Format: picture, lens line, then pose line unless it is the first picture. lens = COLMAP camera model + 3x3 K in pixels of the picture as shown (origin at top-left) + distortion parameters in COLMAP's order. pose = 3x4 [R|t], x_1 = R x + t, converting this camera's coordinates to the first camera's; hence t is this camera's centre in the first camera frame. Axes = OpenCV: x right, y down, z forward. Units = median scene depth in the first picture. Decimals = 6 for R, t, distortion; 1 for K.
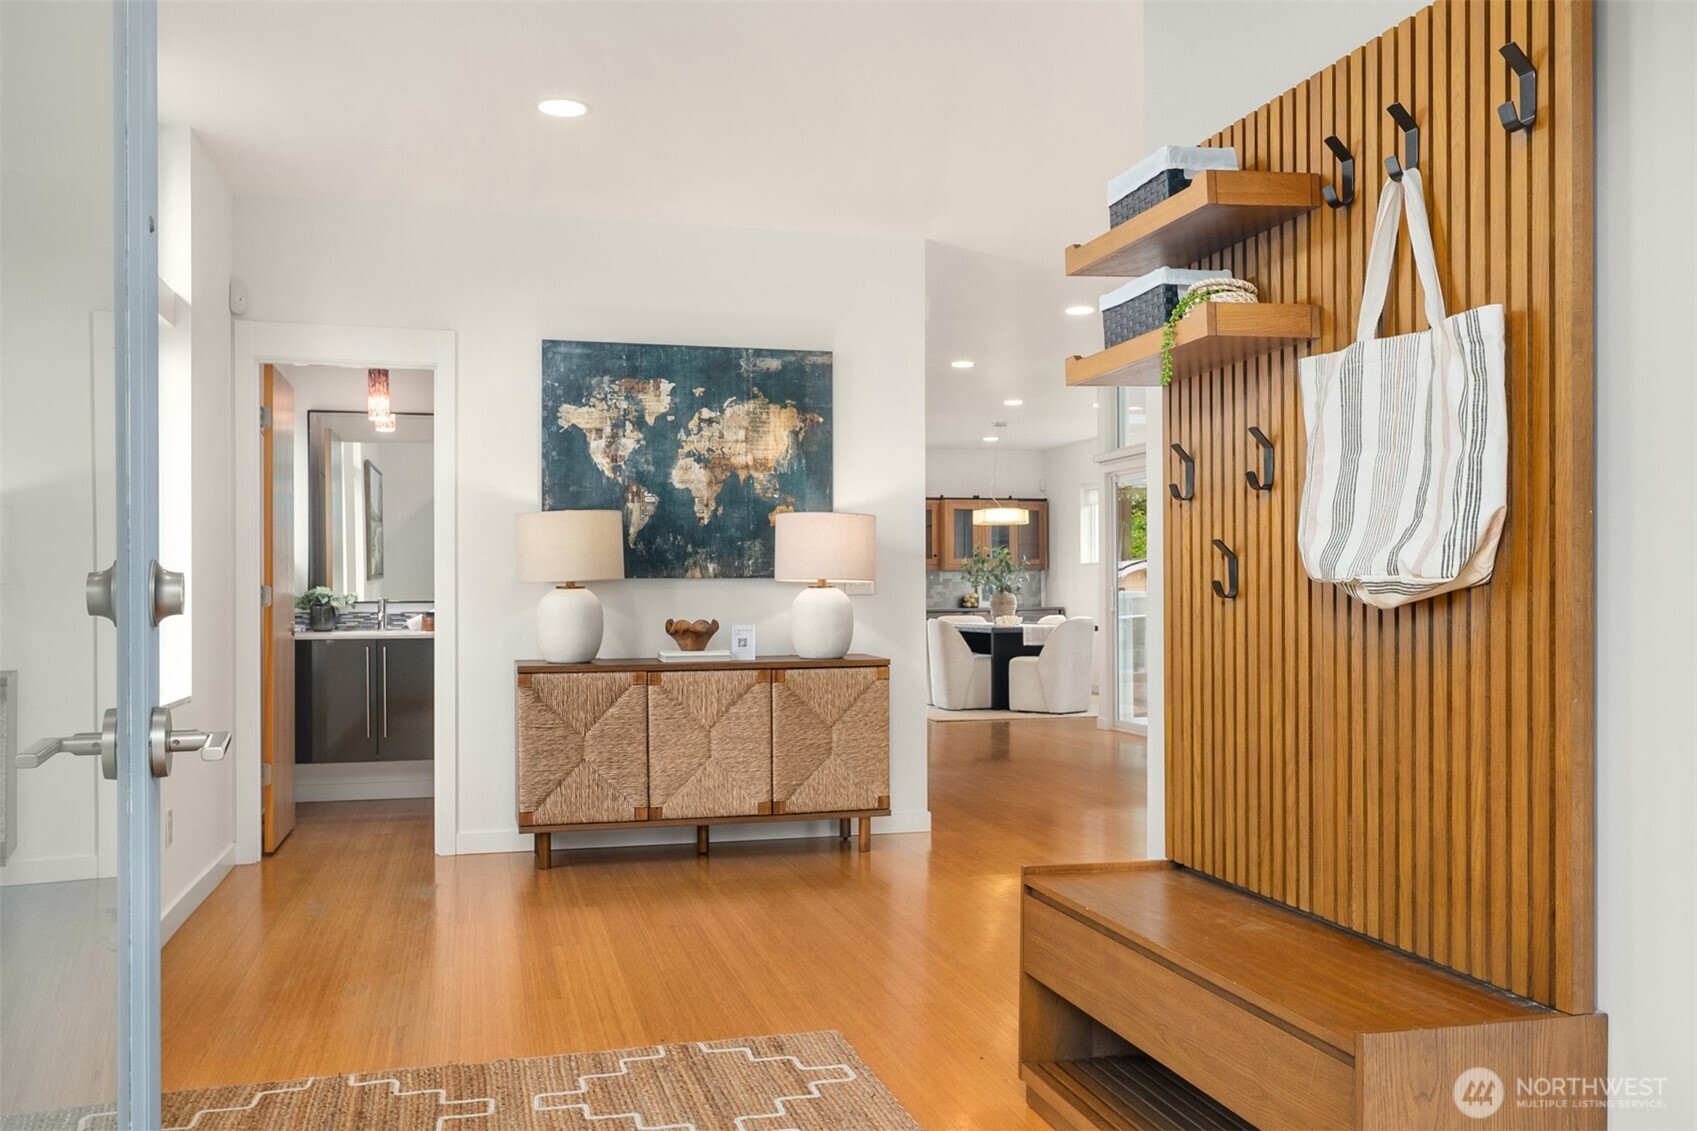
lens RADIAL K [[1418.4, 0, 856.8], [0, 1418.4, 591.3], [0, 0, 1]] dist [-0.002687, 0.002173]
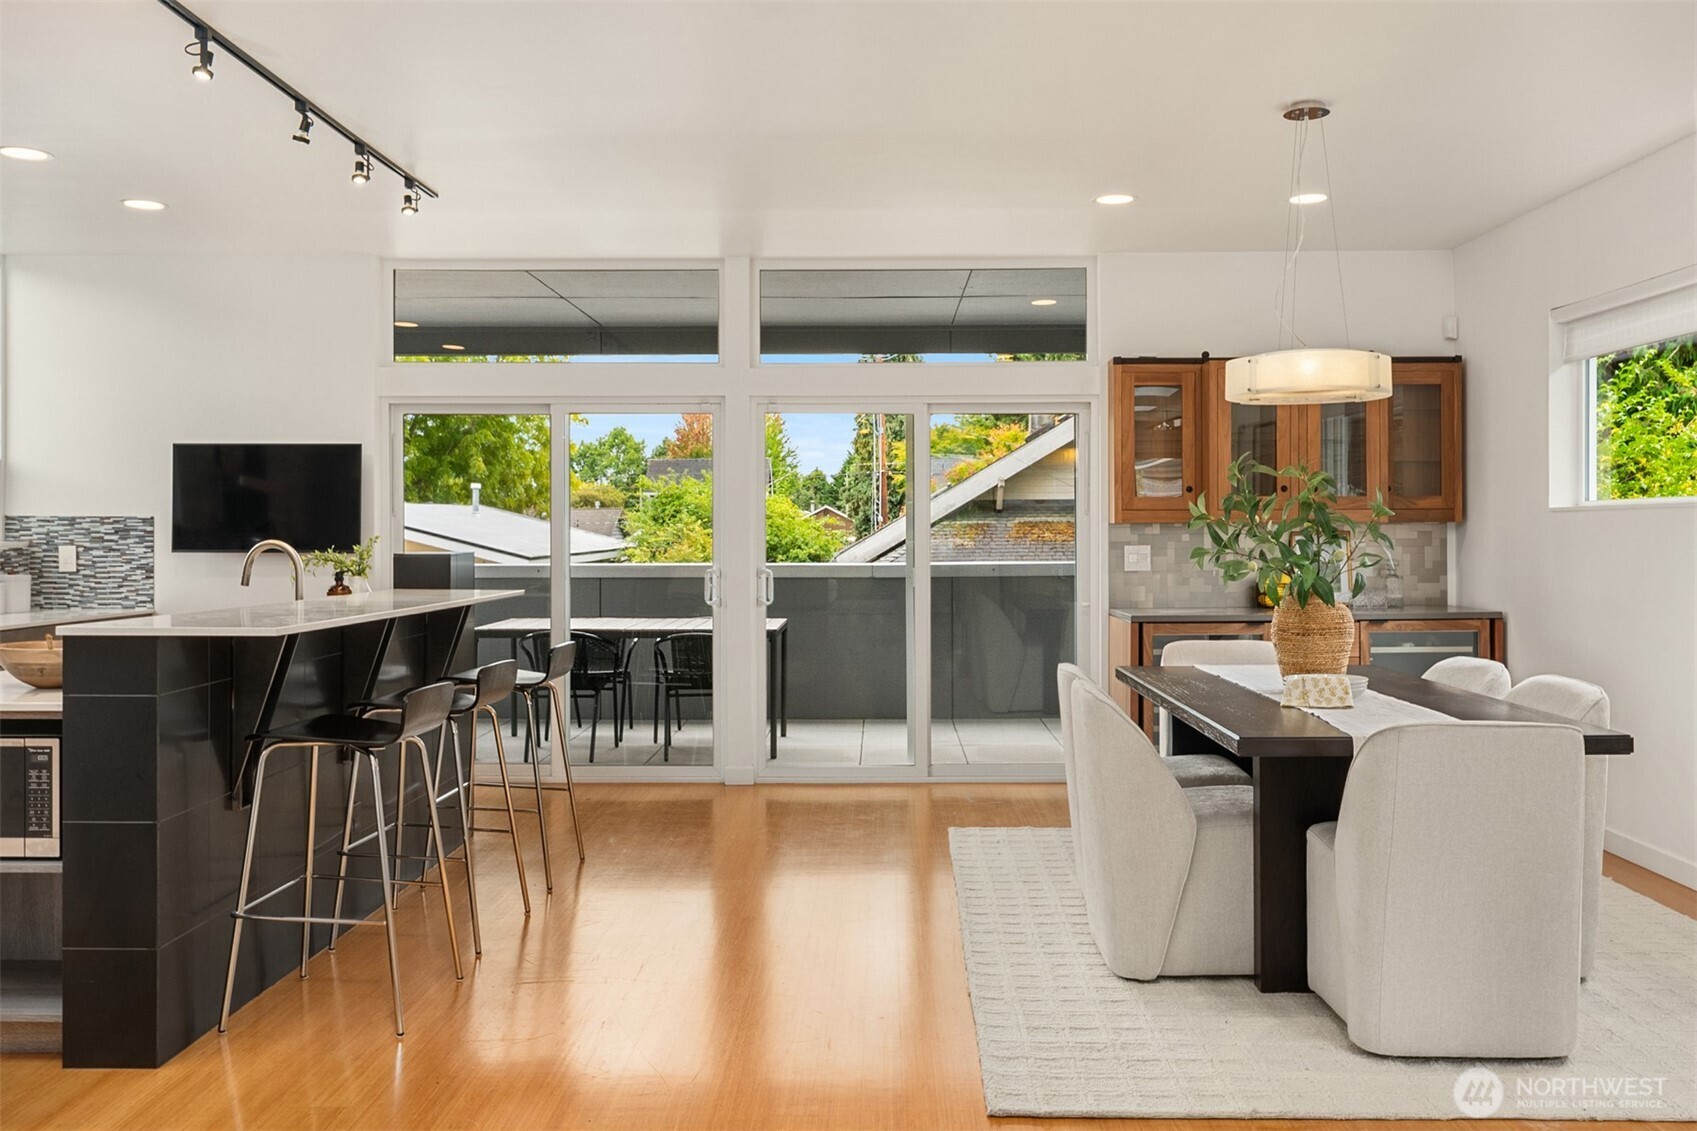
lens RADIAL K [[1429.4, 0, 851.7], [0, 1429.4, 522.3], [0, 0, 1]] dist [0.008486, 0.008906]
pose [[0.960322, 0.004878, -0.278852, 0.203342], [-0.004918, 0.999988, 0.000556, -0.036816], [0.278851, 0.000837, 0.960334, 1.385972]]
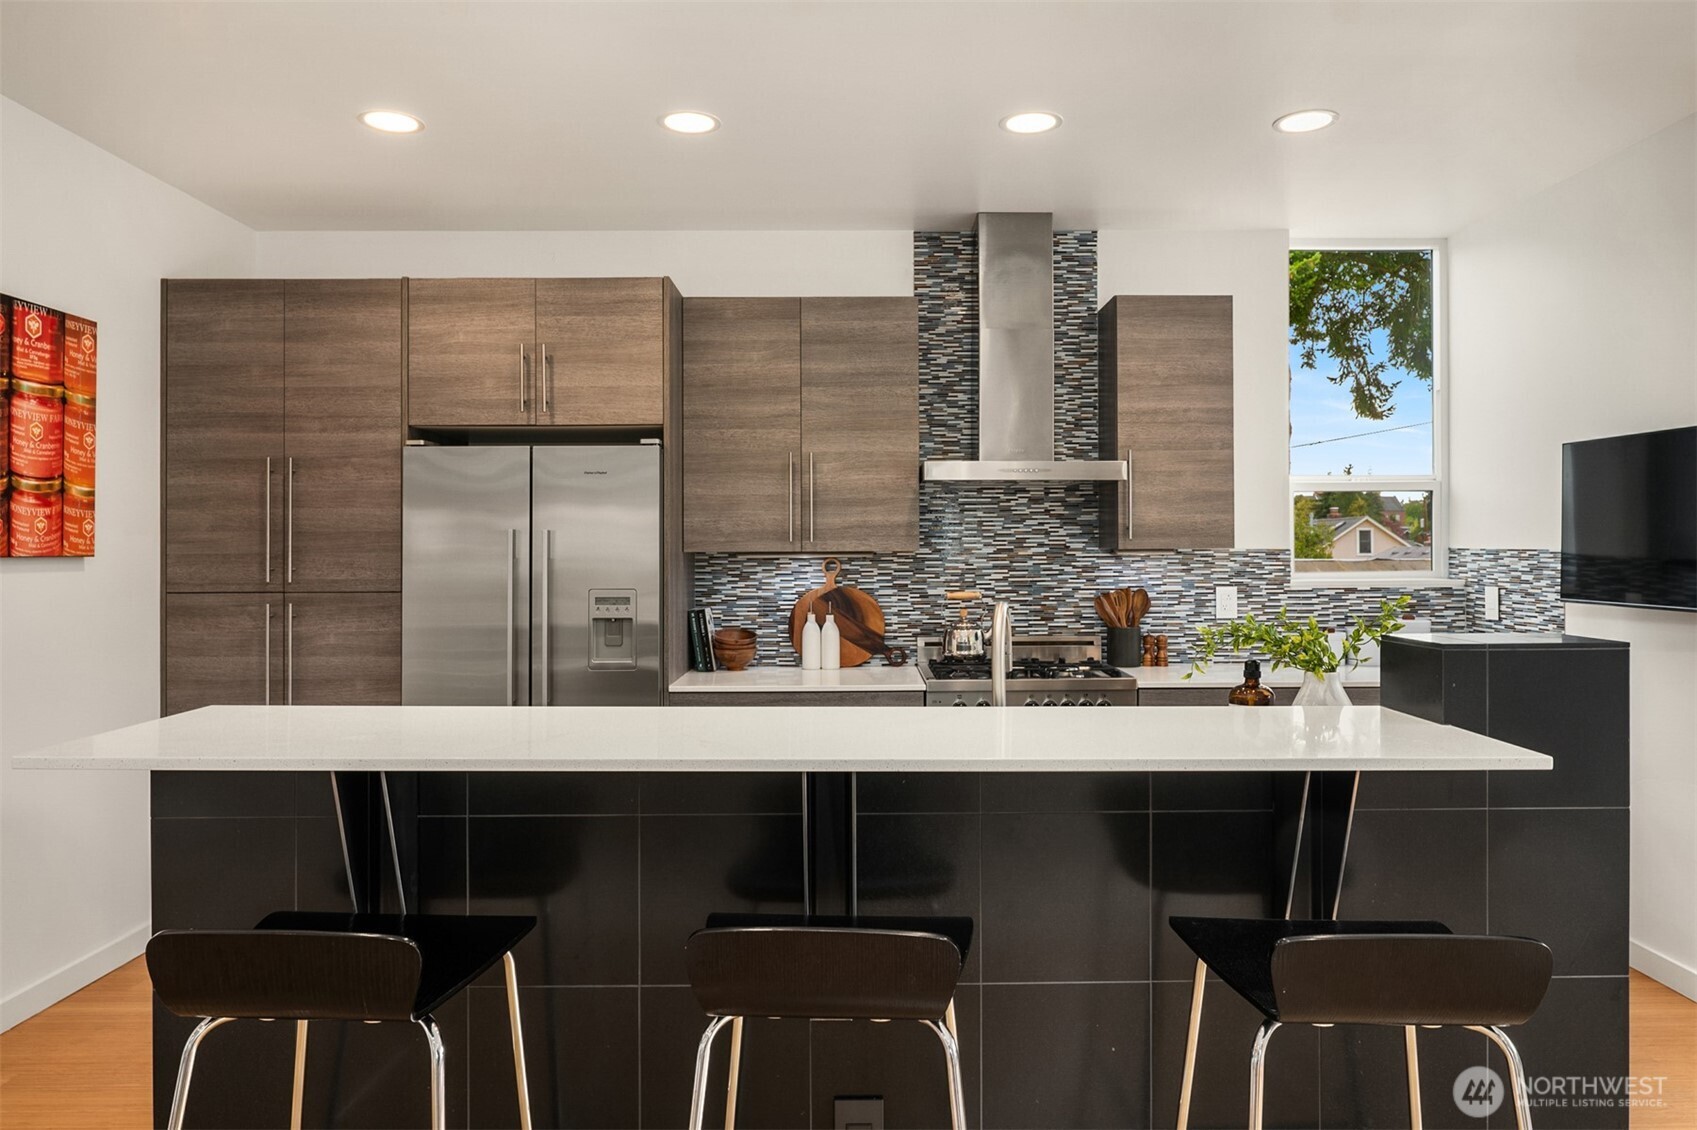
lens RADIAL K [[1104.9, 0, 830.8], [0, 1104.9, 554.8], [0, 0, 1]] dist [-0.002057, -0.002827]
pose [[-0.270538, 0.013137, -0.962620, 0.029528], [0.006562, 0.999909, 0.011801, -0.046584], [0.962687, -0.003124, -0.270600, 2.235143]]
